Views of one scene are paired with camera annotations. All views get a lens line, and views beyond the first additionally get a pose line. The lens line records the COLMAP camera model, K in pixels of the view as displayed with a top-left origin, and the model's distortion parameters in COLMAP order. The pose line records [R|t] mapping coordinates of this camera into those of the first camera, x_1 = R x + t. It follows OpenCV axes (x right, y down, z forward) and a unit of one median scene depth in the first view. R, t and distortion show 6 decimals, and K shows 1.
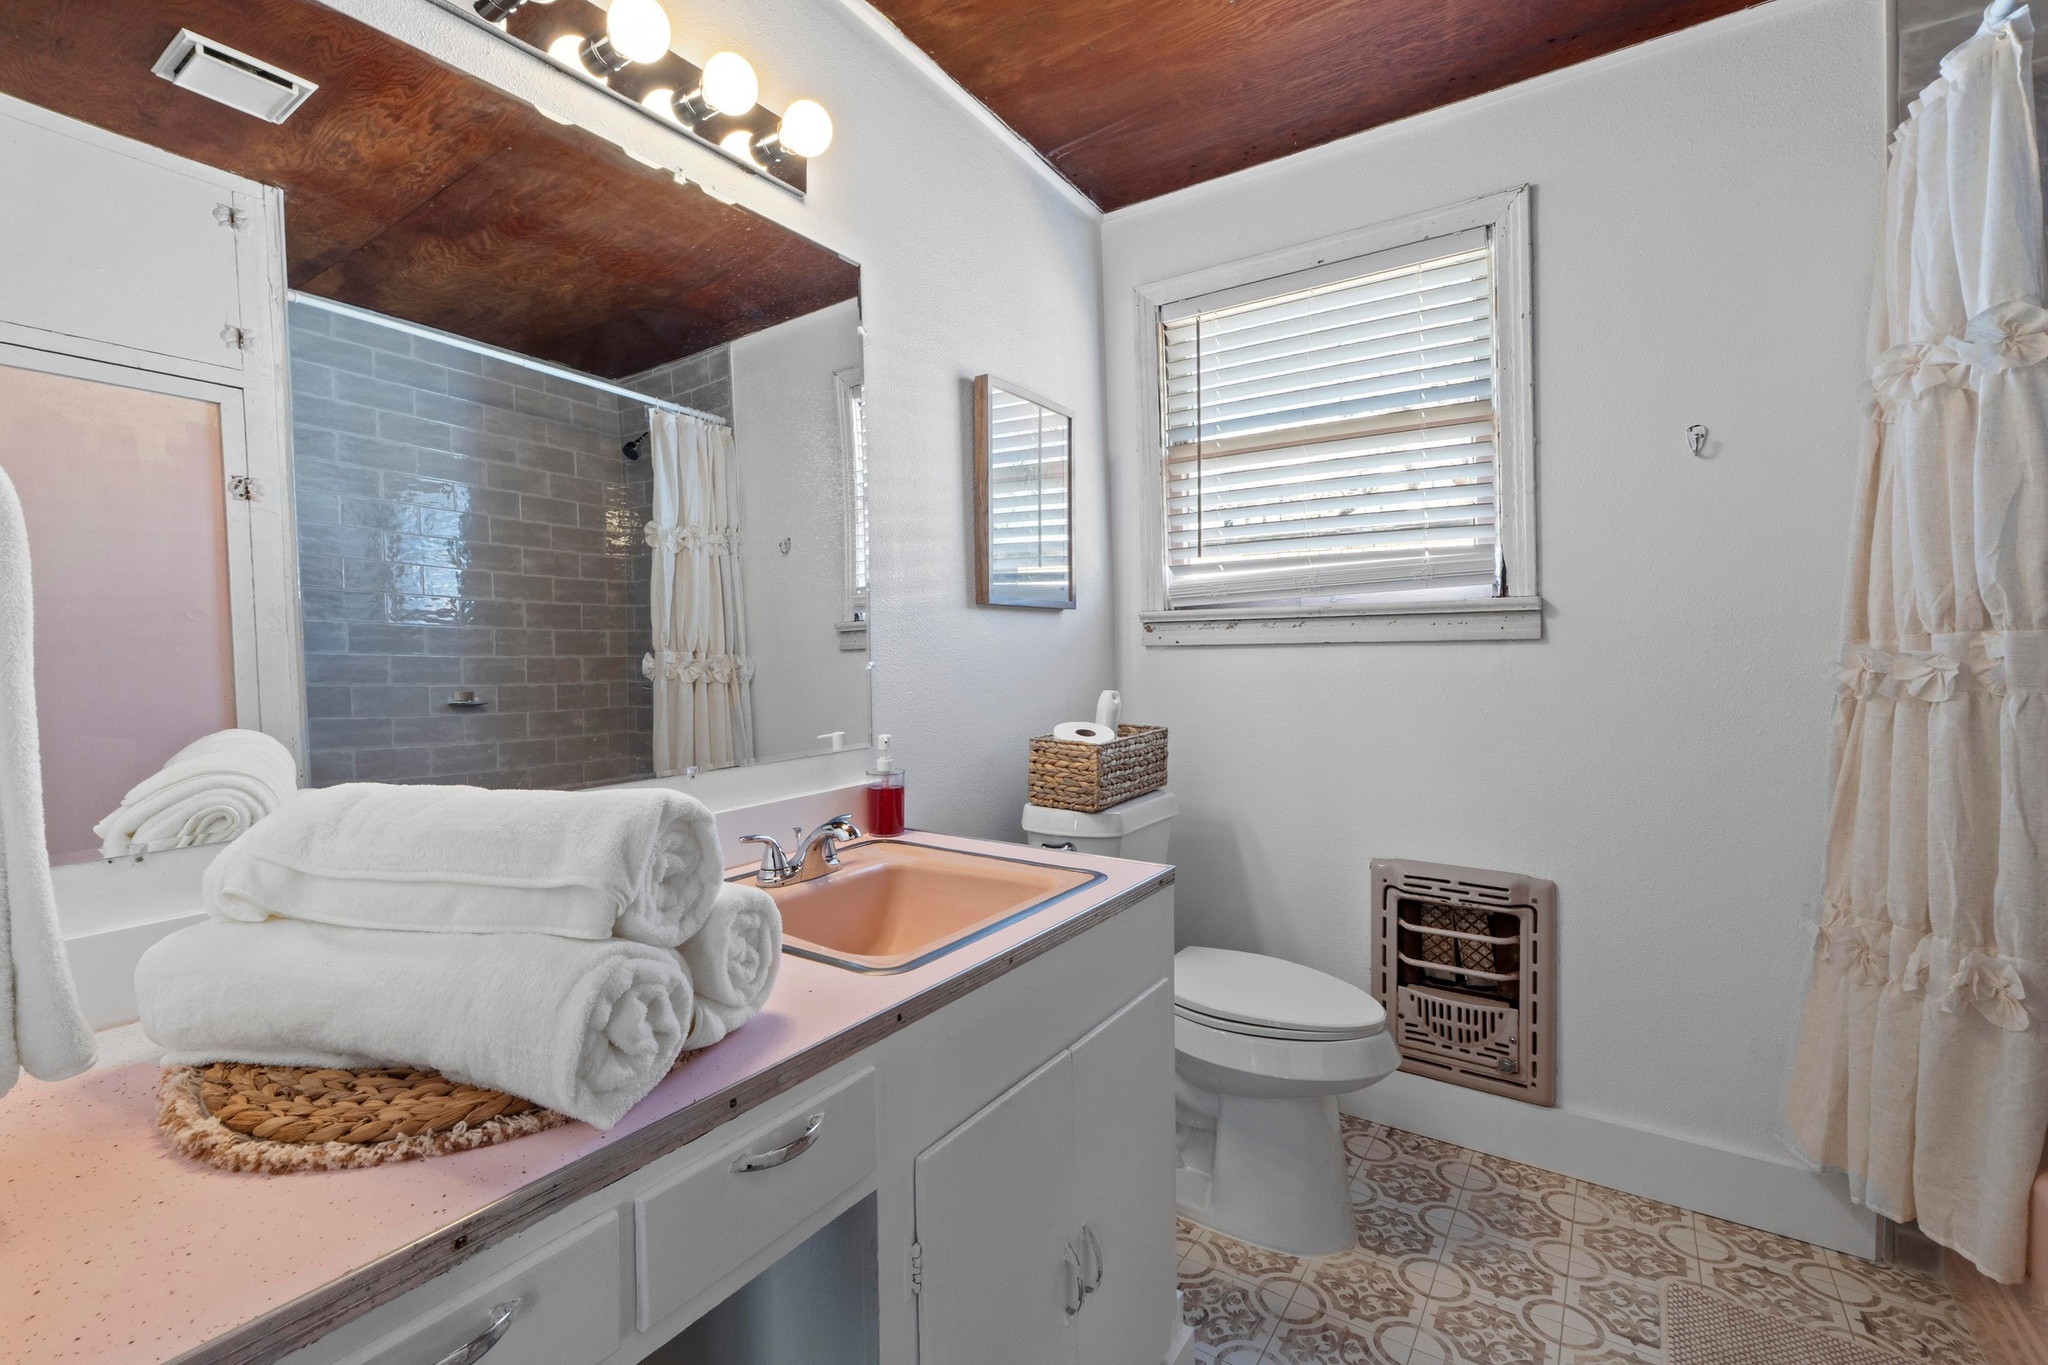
lens RADIAL K [[878.6, 0, 1026.0], [0, 878.6, 672.2], [0, 0, 1]] dist [-0.006512, 0.000134]
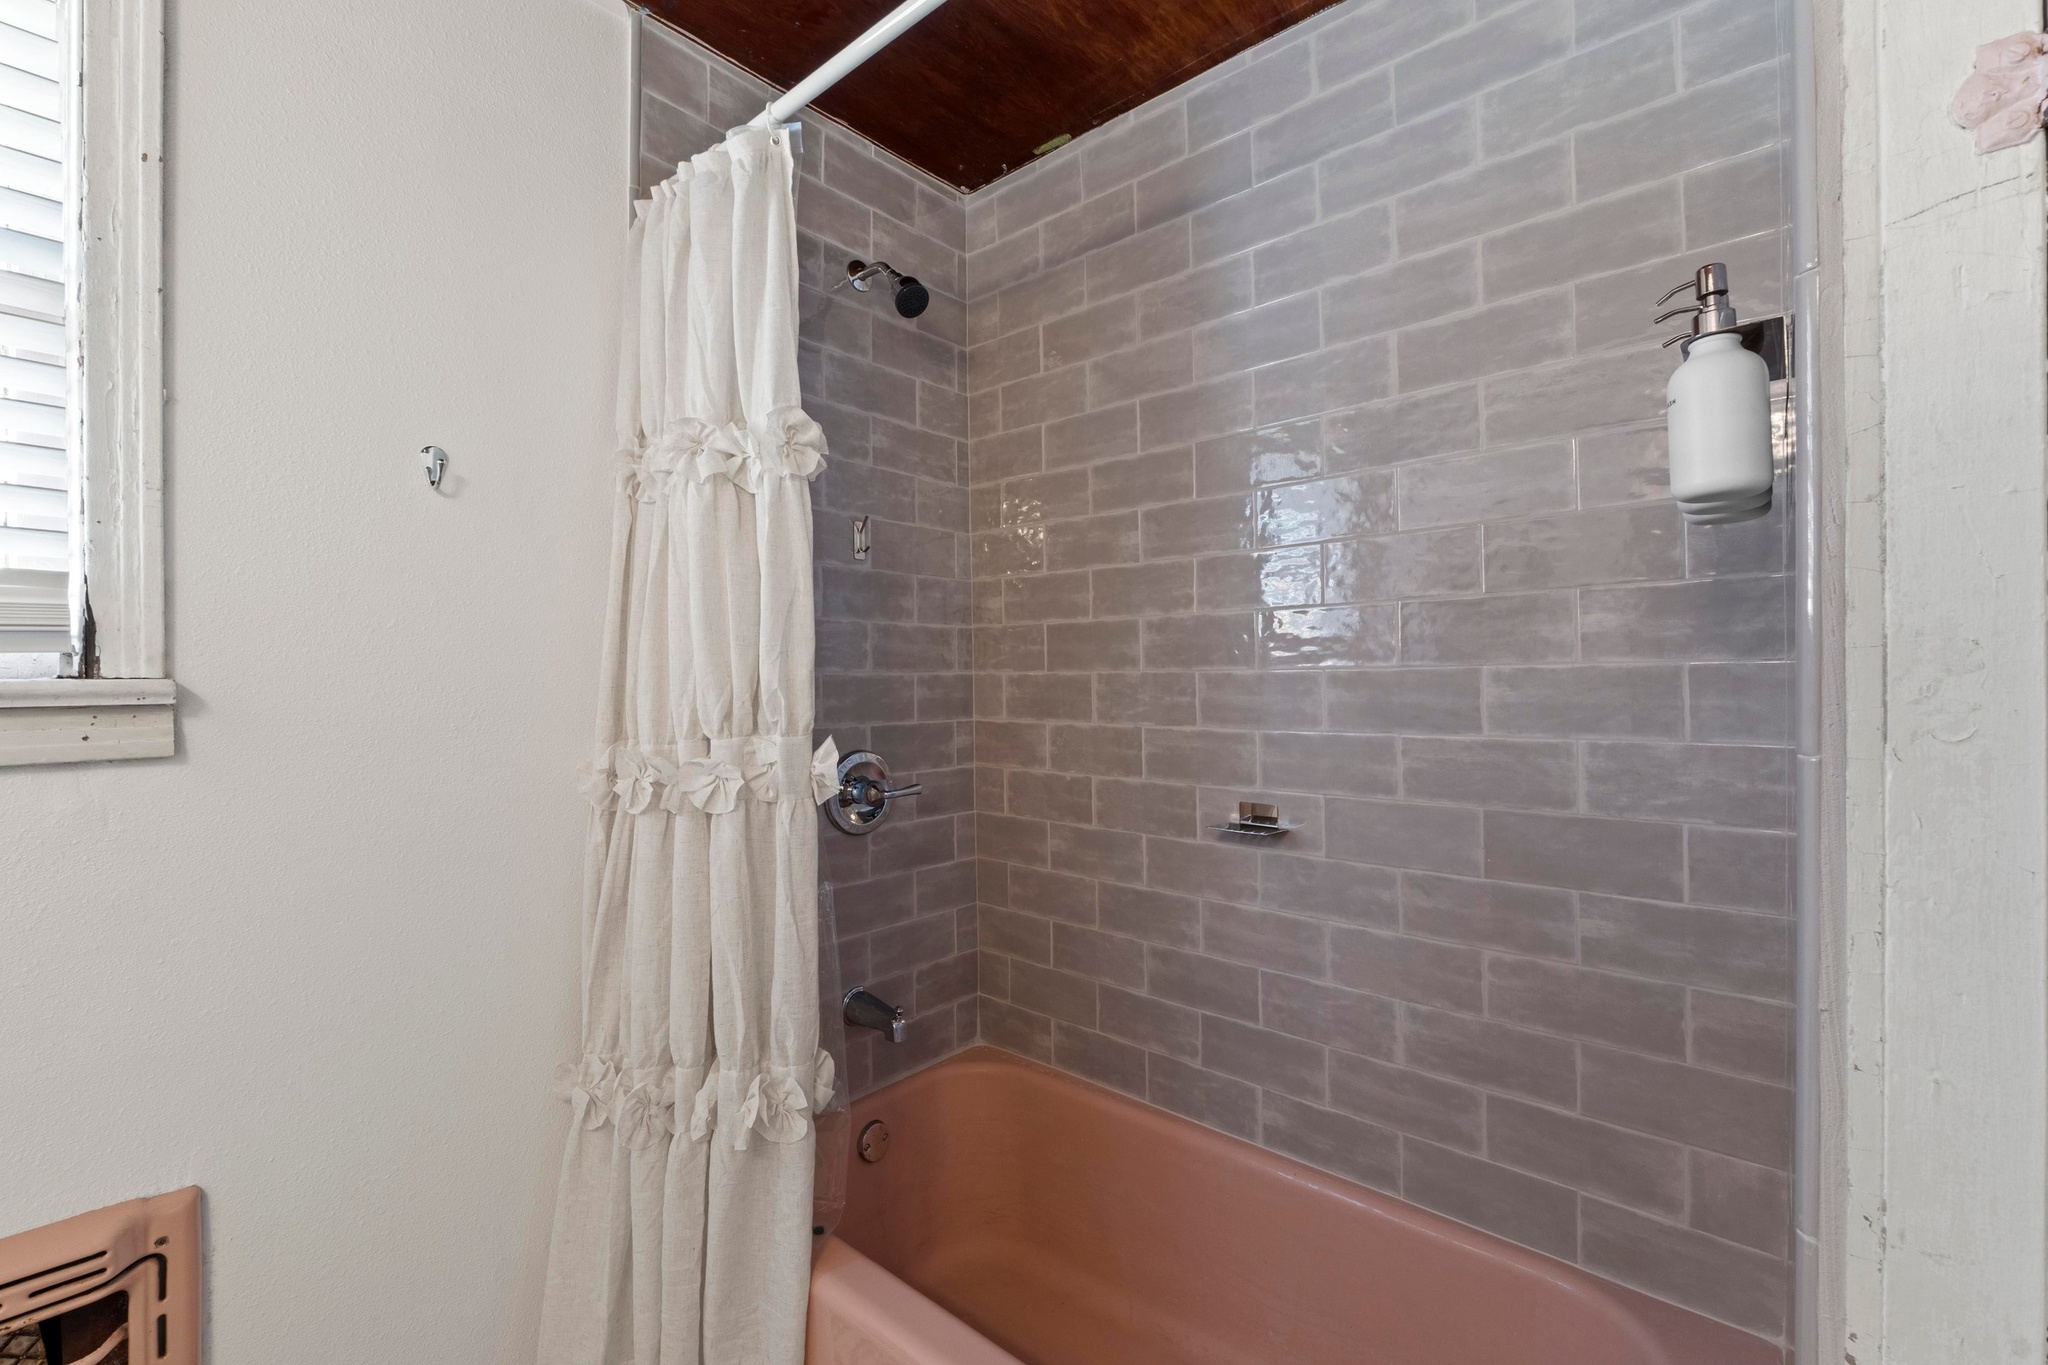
lens RADIAL K [[878.6, 0, 1027.1], [0, 878.6, 670.0], [0, 0, 1]] dist [-0.006512, 0.000134]
pose [[0.146823, 0.022350, 0.988910, 0.160707], [0.034065, 0.999037, -0.027637, -0.076350], [-0.988576, 0.037745, 0.145920, 0.508084]]
